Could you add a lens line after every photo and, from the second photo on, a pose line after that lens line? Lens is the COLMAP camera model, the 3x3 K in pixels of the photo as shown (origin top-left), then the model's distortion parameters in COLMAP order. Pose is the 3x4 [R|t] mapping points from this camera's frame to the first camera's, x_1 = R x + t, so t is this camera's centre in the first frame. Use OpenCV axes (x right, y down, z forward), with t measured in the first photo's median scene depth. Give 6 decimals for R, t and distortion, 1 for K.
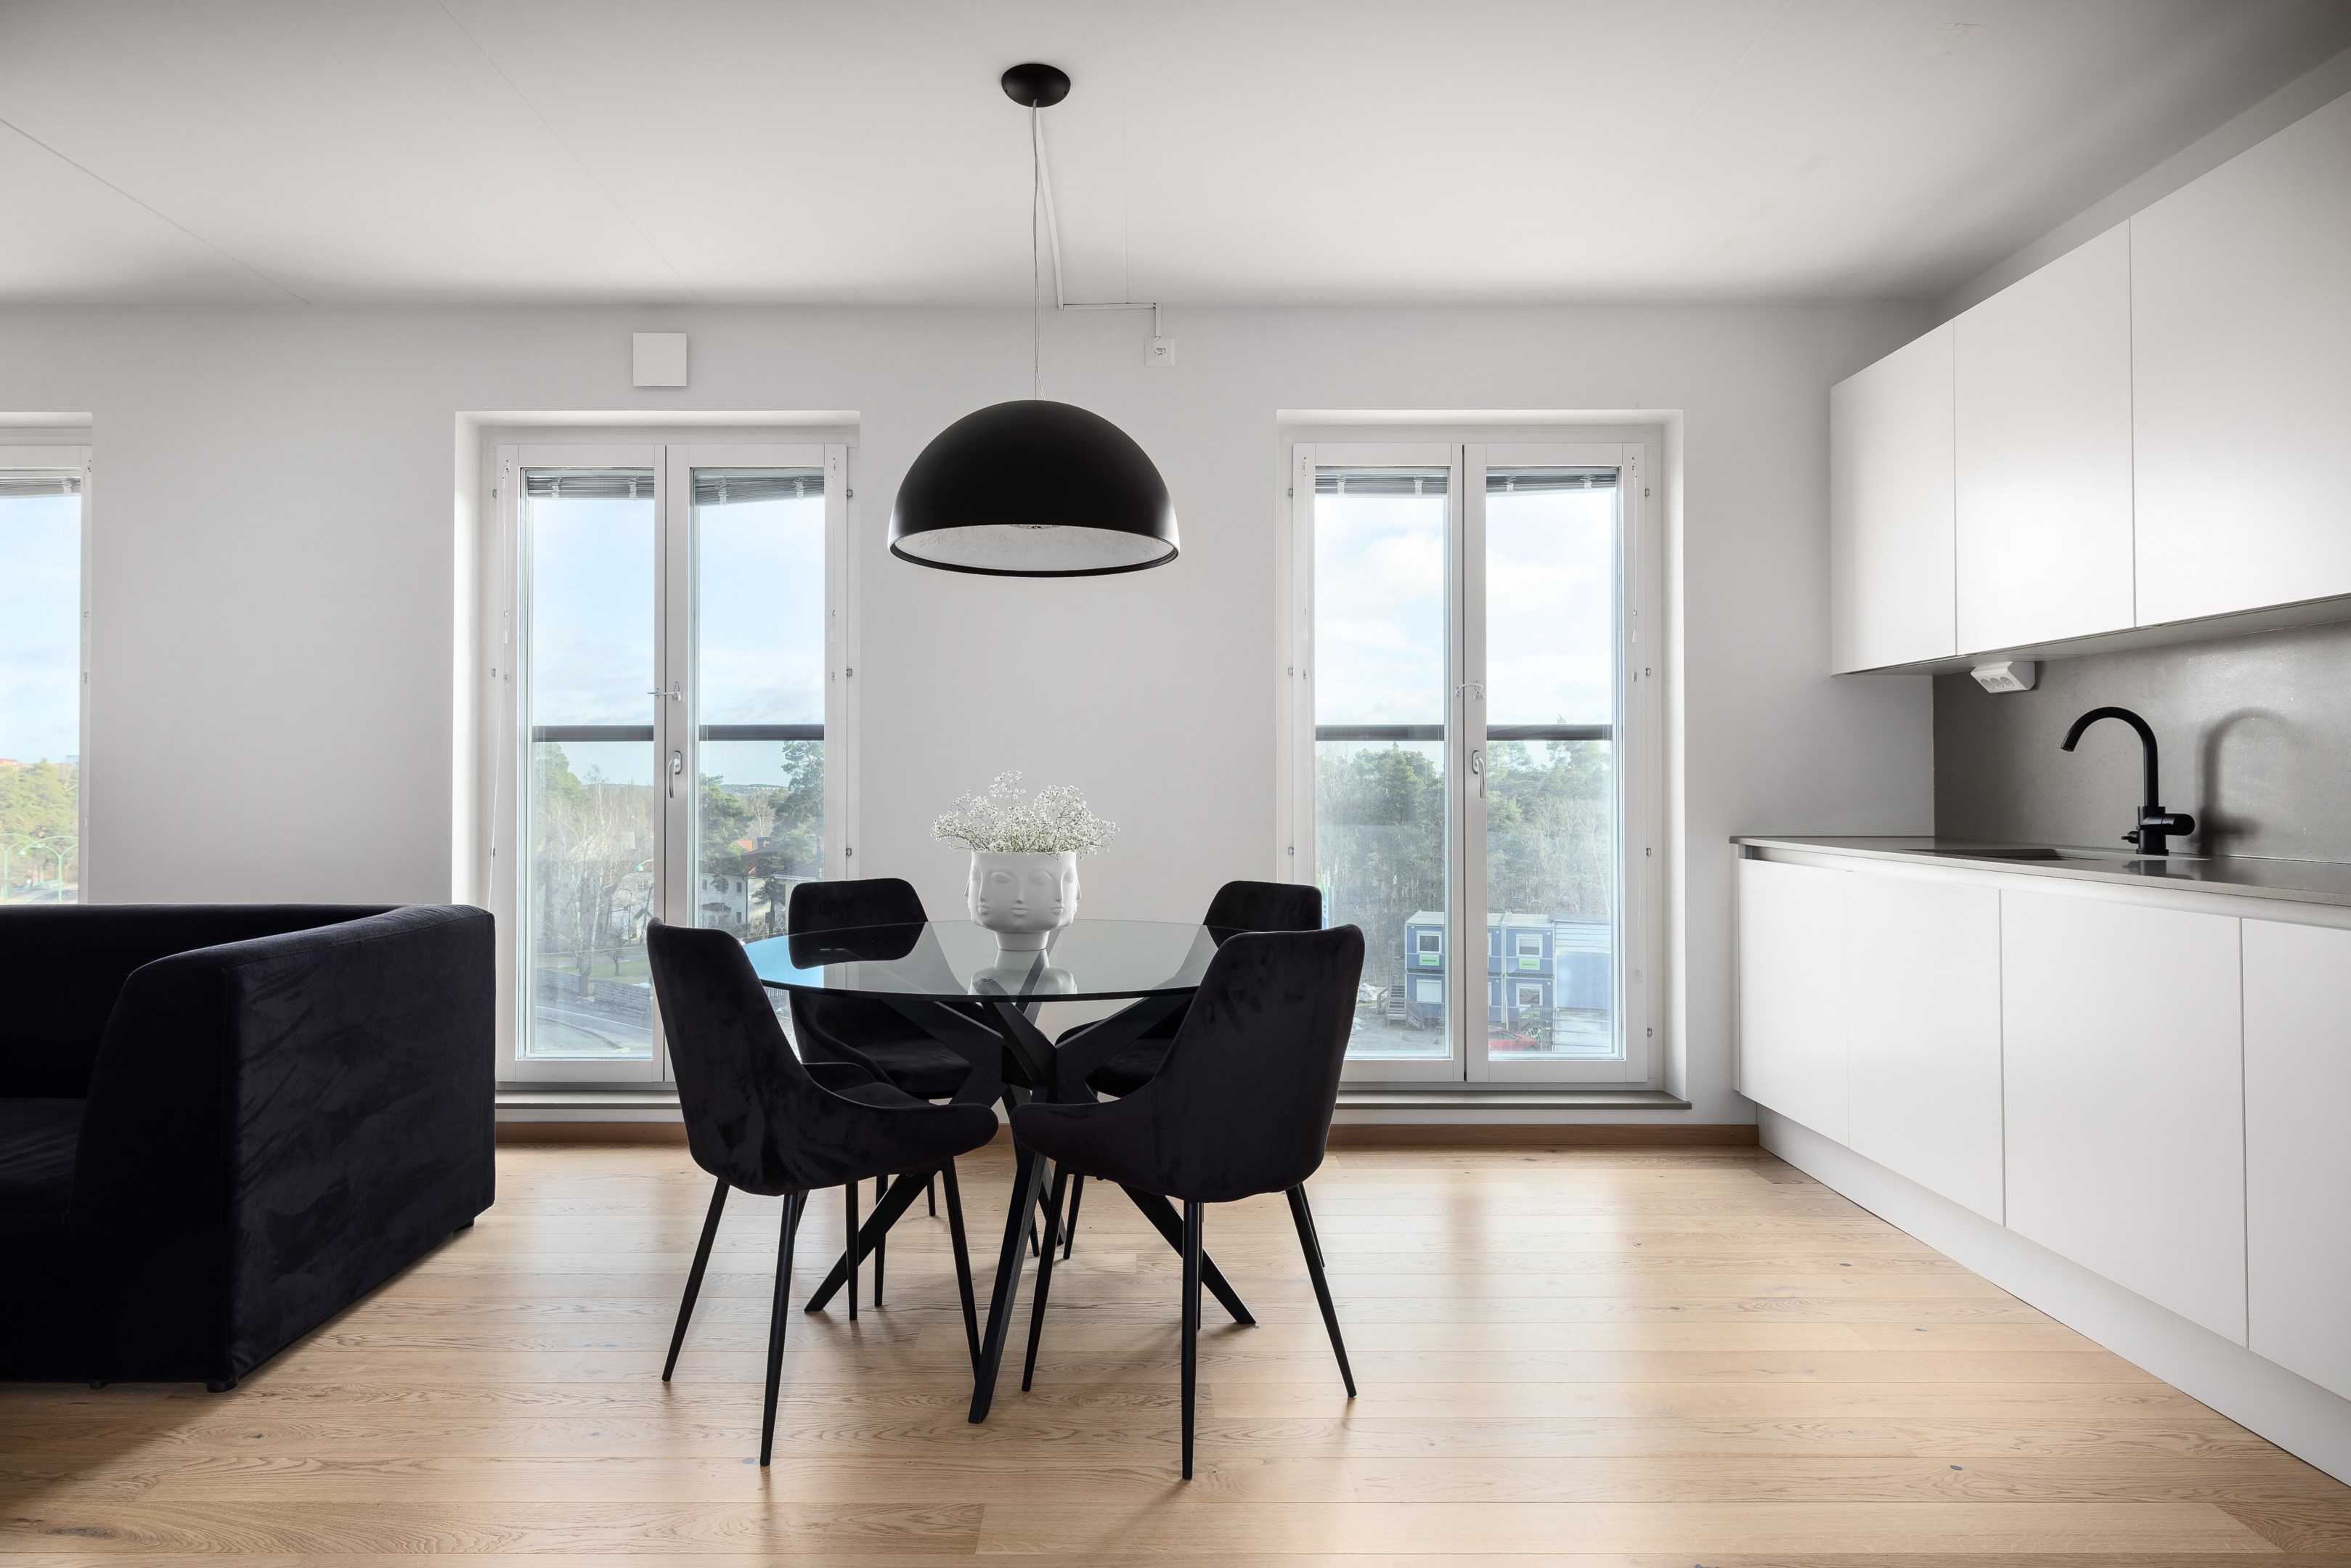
lens RADIAL K [[1312.1, 0, 1135.5], [0, 1312.1, 780.3], [0, 0, 1]] dist [-0.005266, -0.001157]
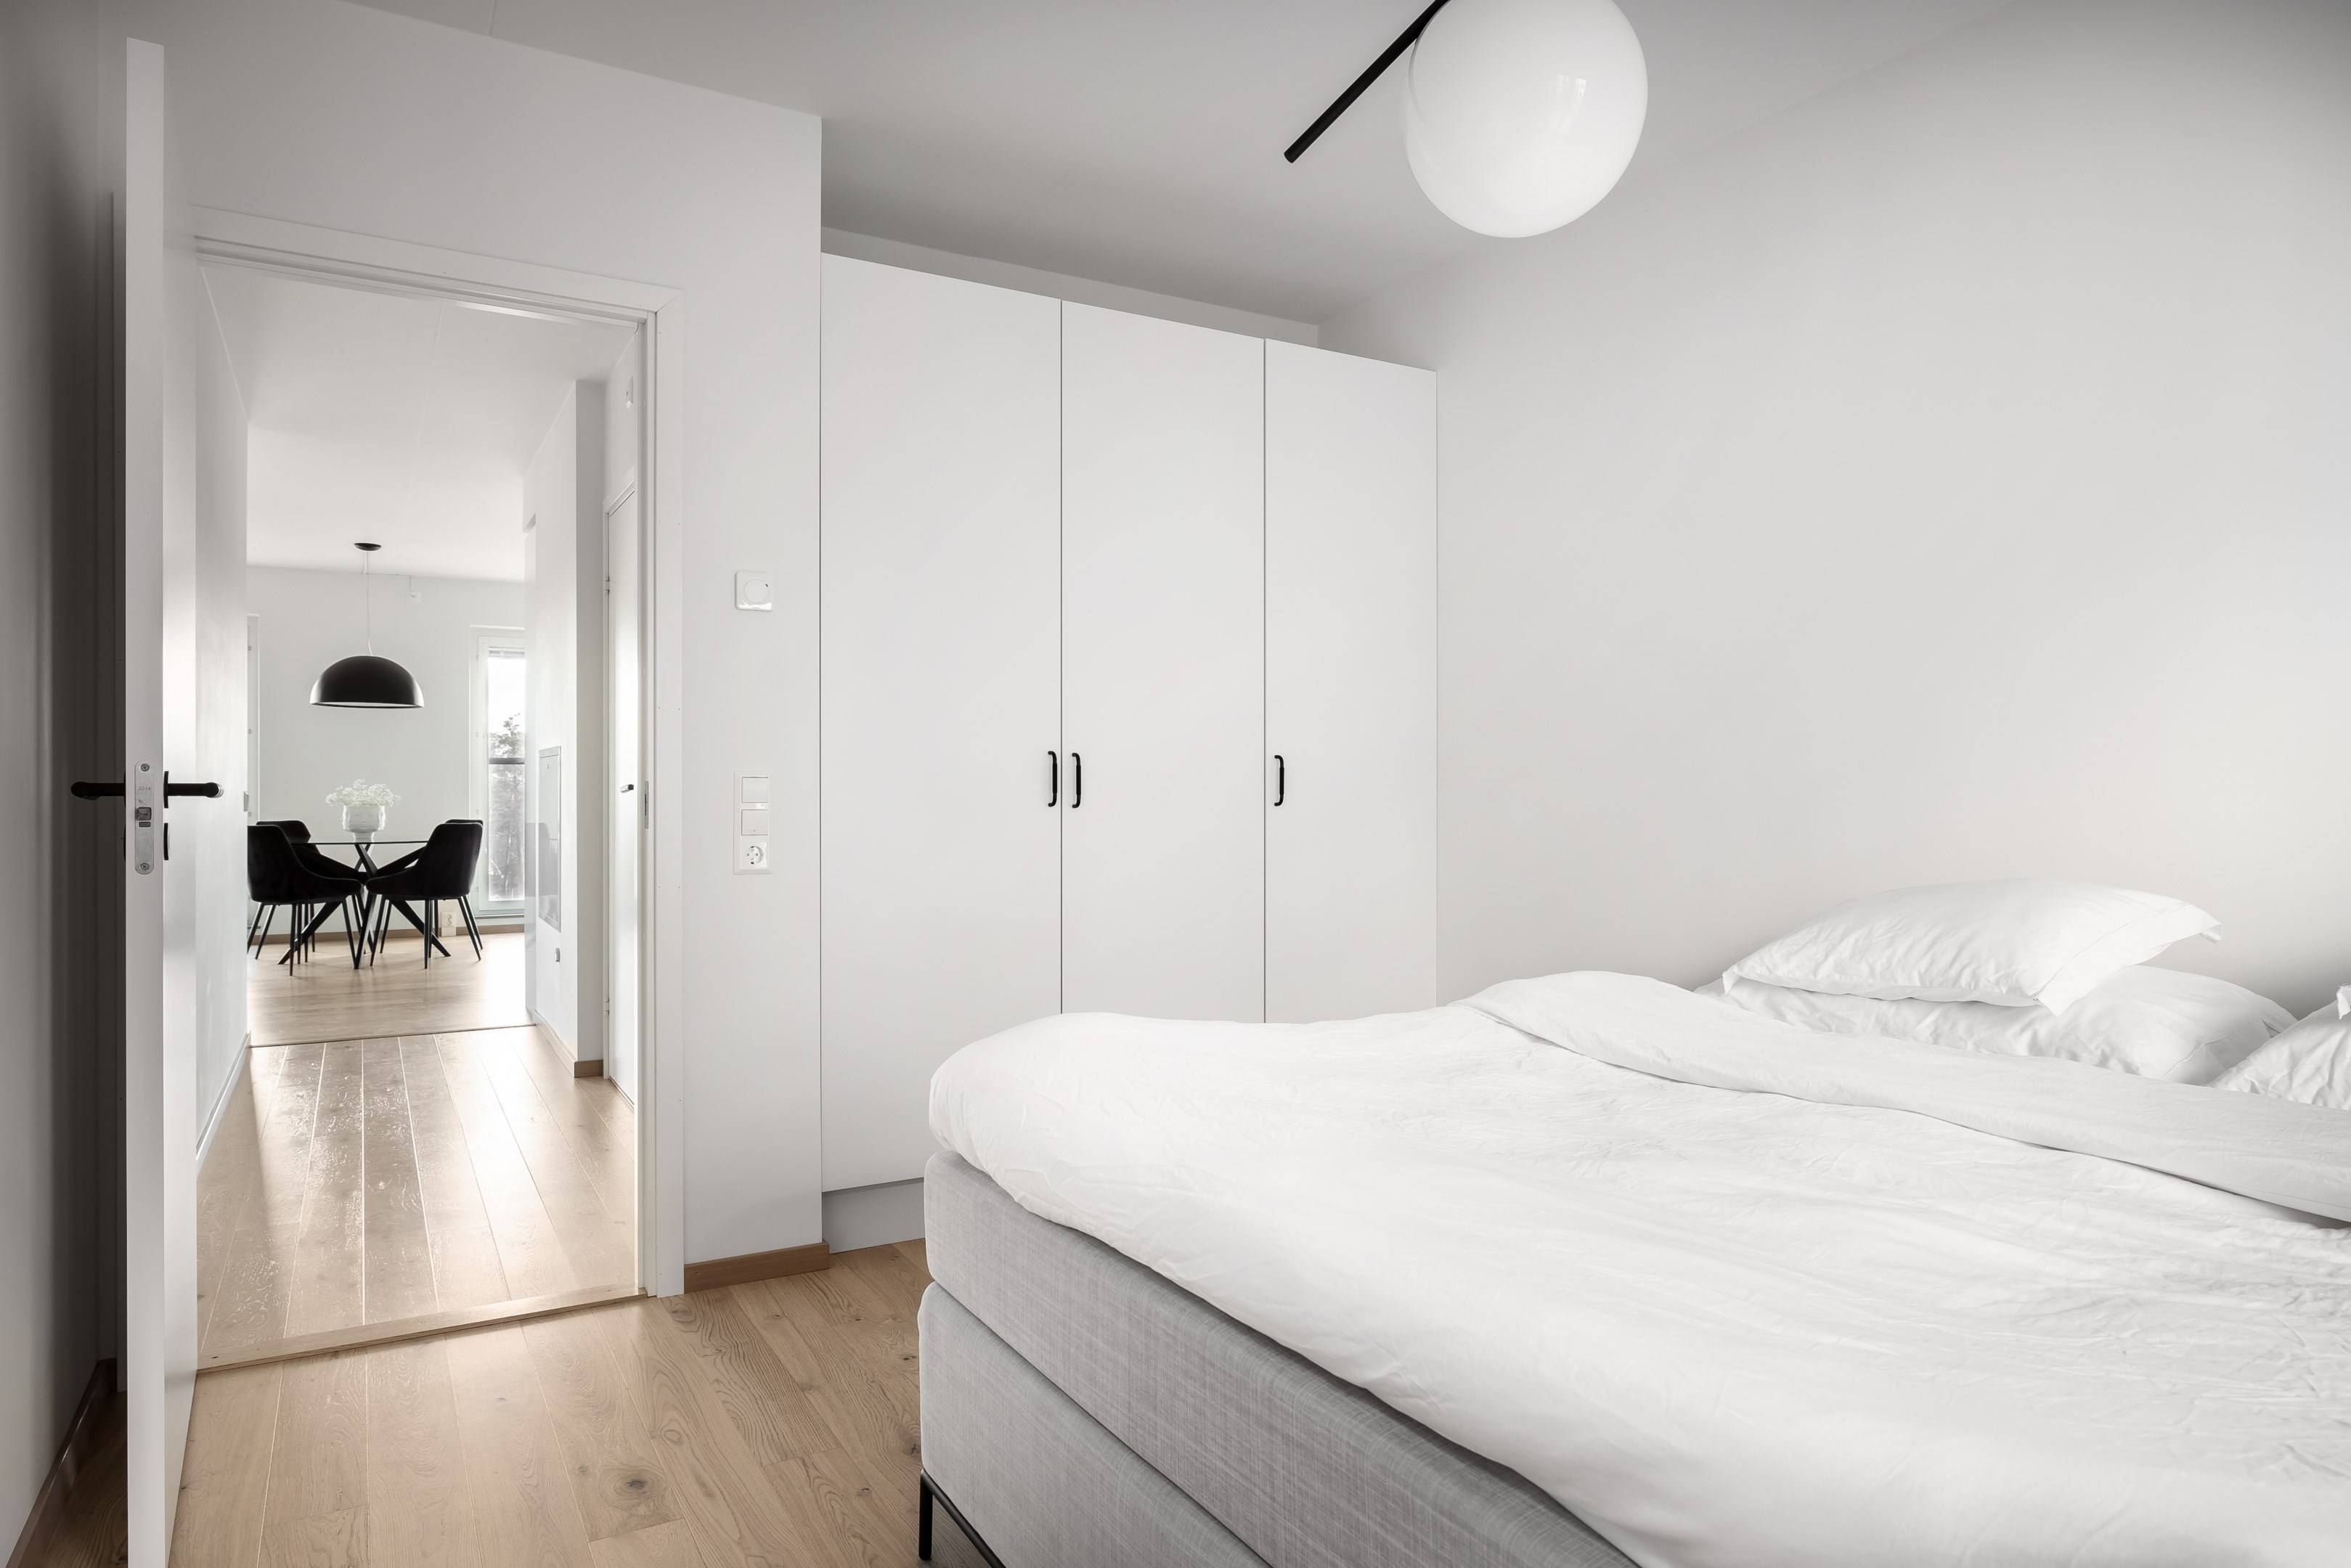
lens RADIAL K [[1383.3, 0, 1175.5], [0, 1383.3, 784.0], [0, 0, 1]] dist [0.001929, 0.000615]
pose [[0.858430, 0.001182, 0.512929, -0.116238], [-0.005483, 0.999961, 0.006872, -0.028577], [-0.512901, -0.008711, 0.858403, -2.632980]]
